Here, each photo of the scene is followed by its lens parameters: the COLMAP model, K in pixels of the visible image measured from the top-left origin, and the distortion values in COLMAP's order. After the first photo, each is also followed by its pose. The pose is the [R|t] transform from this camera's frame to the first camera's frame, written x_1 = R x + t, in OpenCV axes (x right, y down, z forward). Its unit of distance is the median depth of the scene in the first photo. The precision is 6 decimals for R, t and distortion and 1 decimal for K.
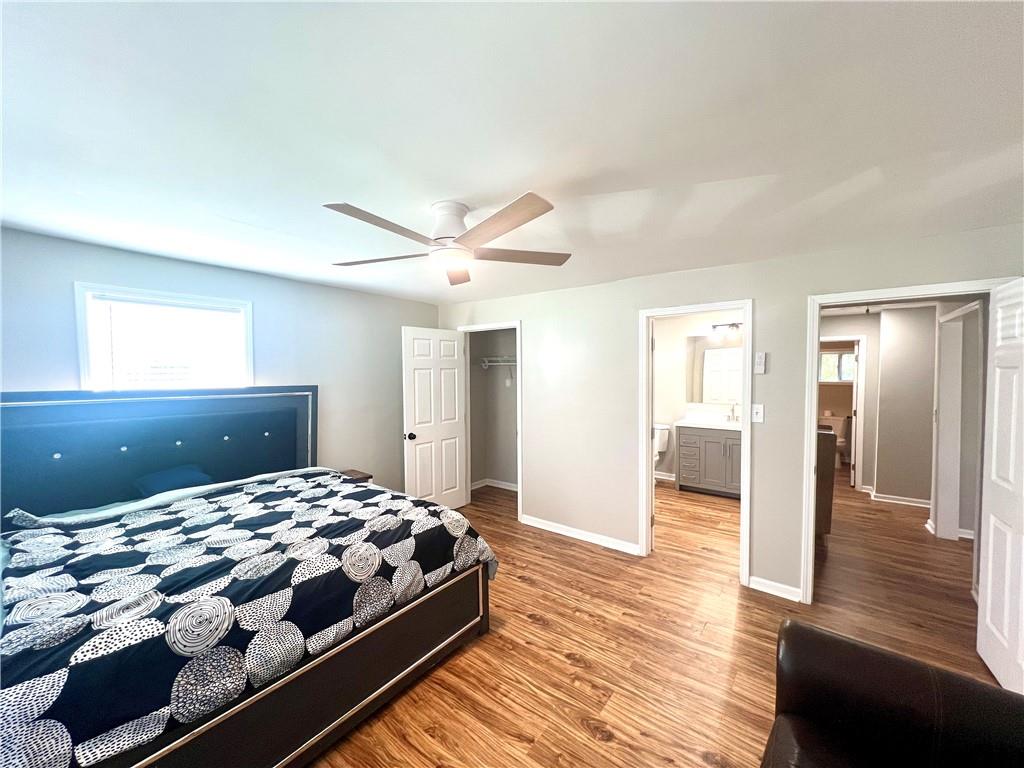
lens RADIAL K [[407.5, 0, 513.1], [0, 407.5, 386.8], [0, 0, 1]] dist [-0.001978, 0.000659]
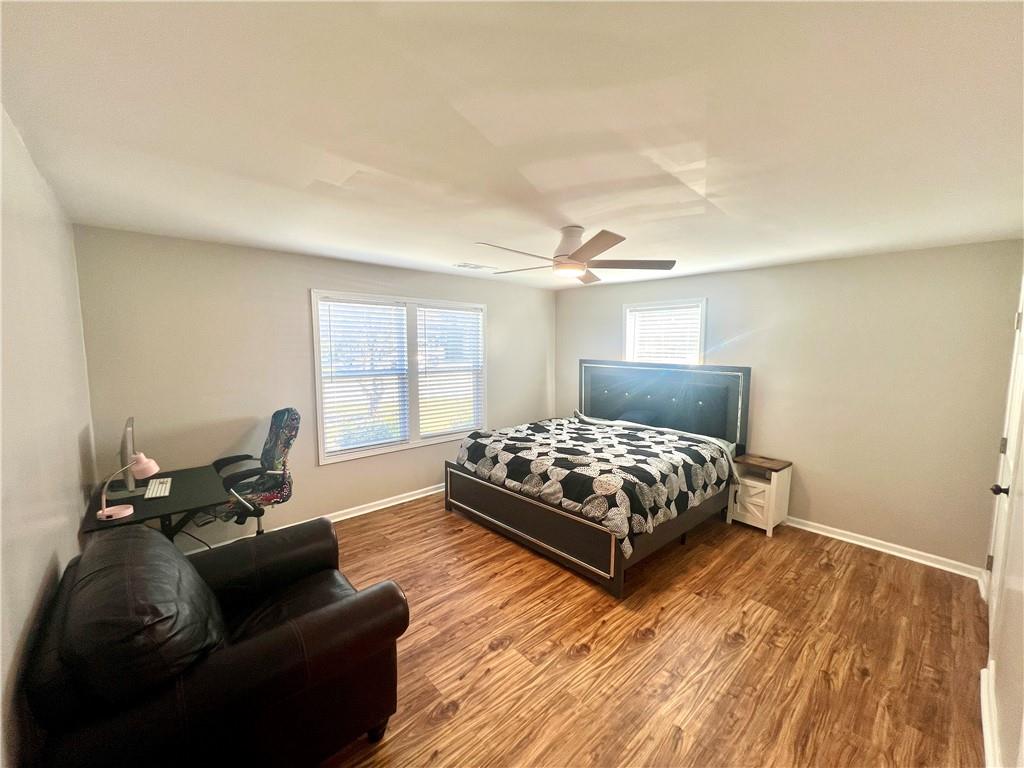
lens RADIAL K [[407.5, 0, 513.1], [0, 407.5, 386.8], [0, 0, 1]] dist [-0.001978, 0.000659]
pose [[-0.177286, 0.100134, -0.979052, 1.114265], [-0.045816, 0.992892, 0.109845, -0.069441], [0.983092, 0.064330, -0.171438, 0.990704]]
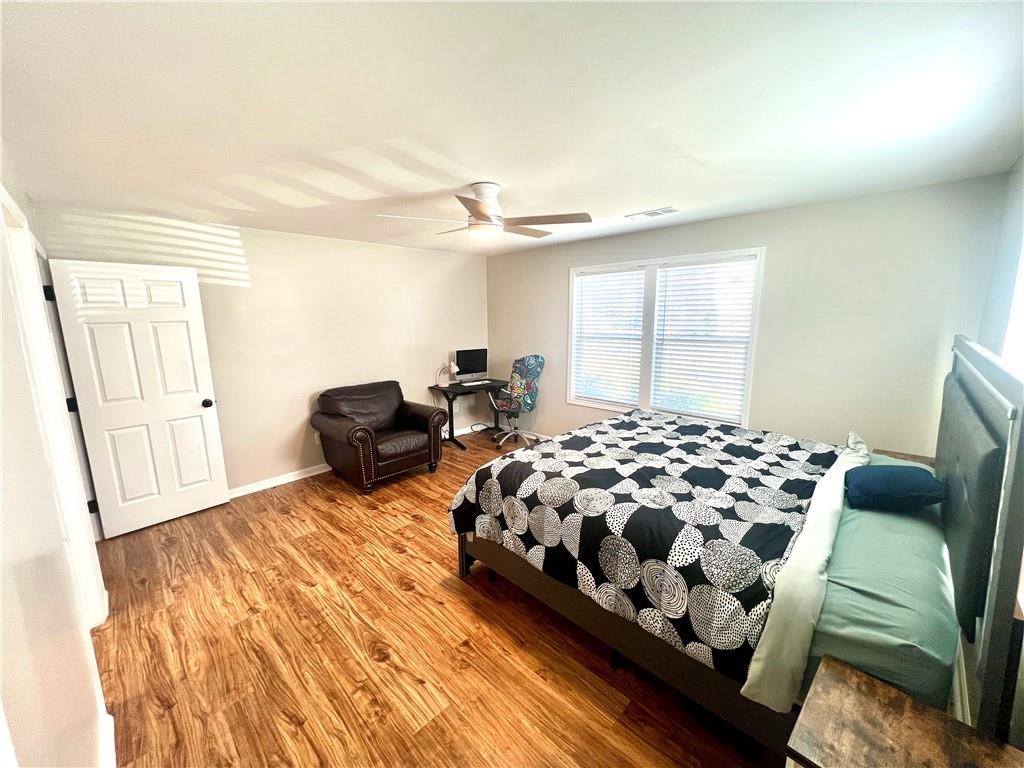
lens RADIAL K [[407.5, 0, 513.1], [0, 407.5, 386.8], [0, 0, 1]] dist [-0.001978, 0.000659]
pose [[-0.992497, -0.006812, 0.122080, -0.361091], [0.019744, 0.976415, 0.214997, -0.101183], [-0.120665, 0.215795, -0.968954, 2.140310]]
